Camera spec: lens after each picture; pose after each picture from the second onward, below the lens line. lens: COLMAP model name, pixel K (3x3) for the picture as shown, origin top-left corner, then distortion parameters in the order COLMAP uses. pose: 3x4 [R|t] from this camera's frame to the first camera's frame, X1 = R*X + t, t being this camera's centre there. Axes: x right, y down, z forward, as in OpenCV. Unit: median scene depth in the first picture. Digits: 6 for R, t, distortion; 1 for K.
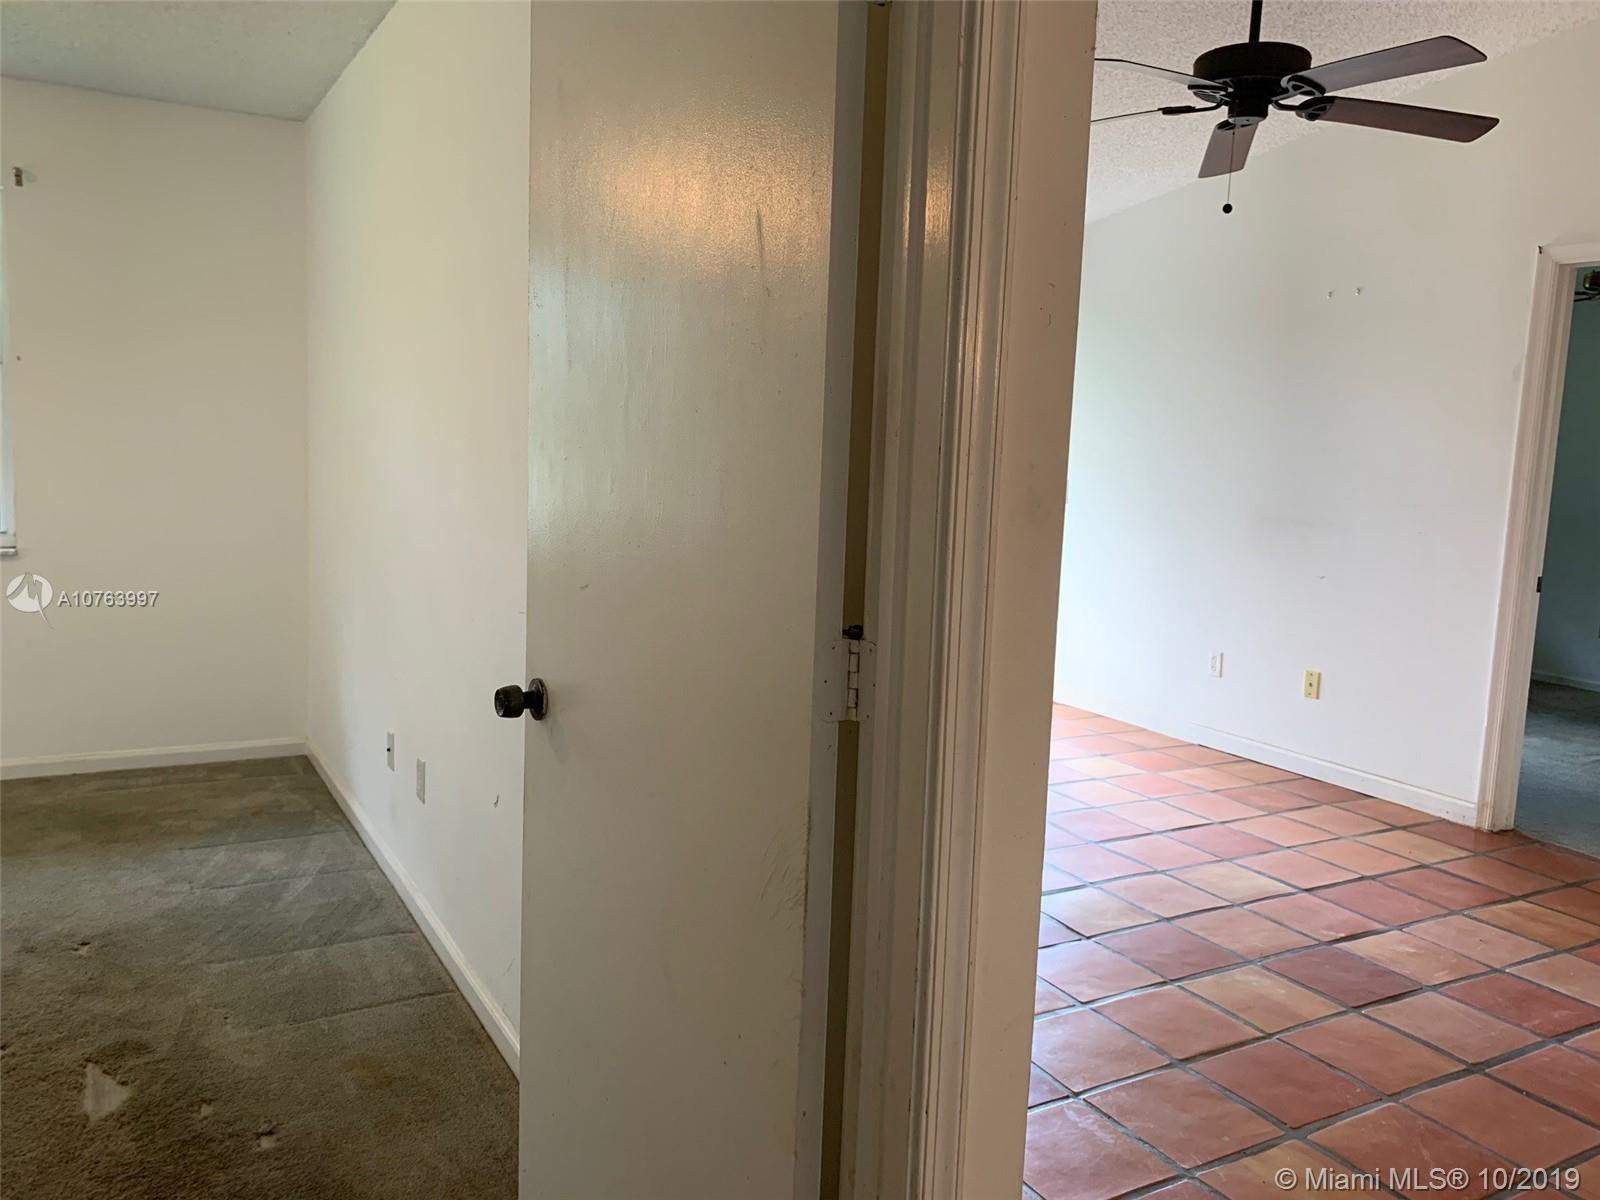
lens RADIAL K [[1228.6, 0, 792.7], [0, 1228.6, 592.5], [0, 0, 1]] dist [0.012967, 0.001513]
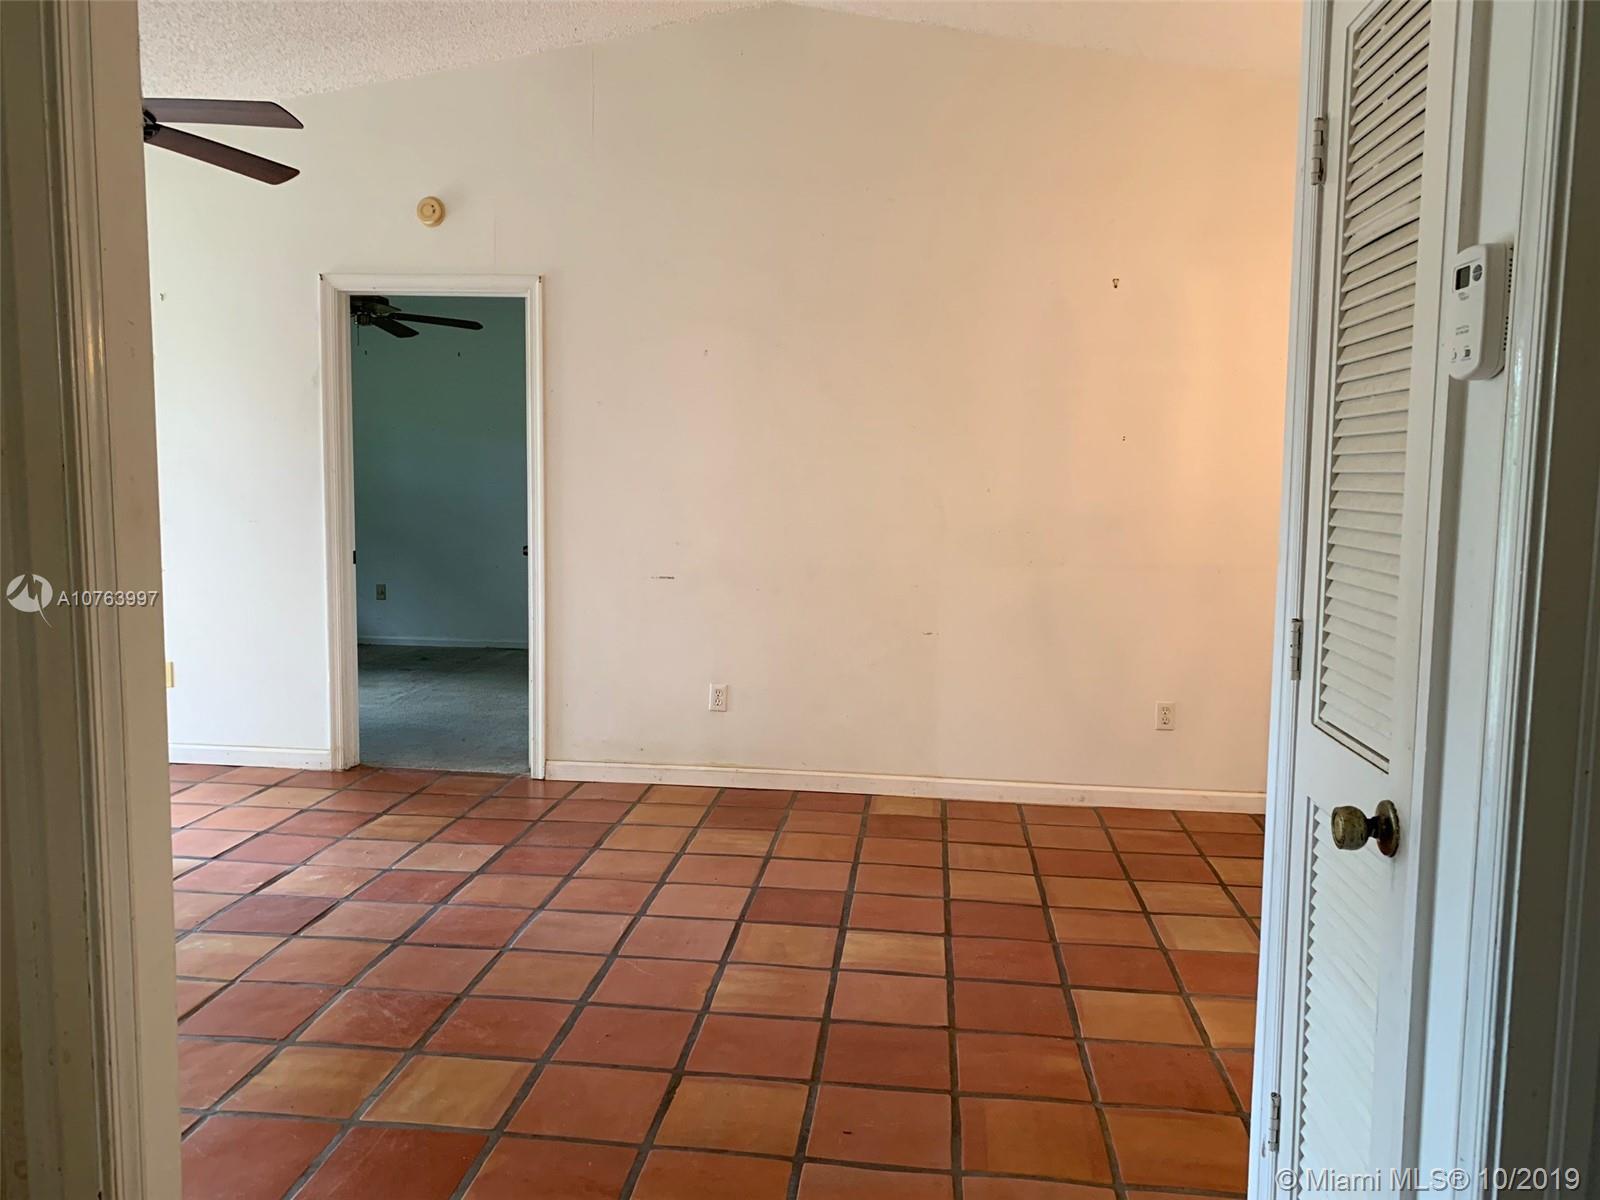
lens RADIAL K [[1228.6, 0, 792.7], [0, 1228.6, 592.5], [0, 0, 1]] dist [0.012967, 0.001513]
pose [[0.588105, -0.114279, 0.800670, -0.139121], [0.108605, 0.992160, 0.061838, -0.000279], [-0.801460, 0.050589, 0.595906, -0.066640]]
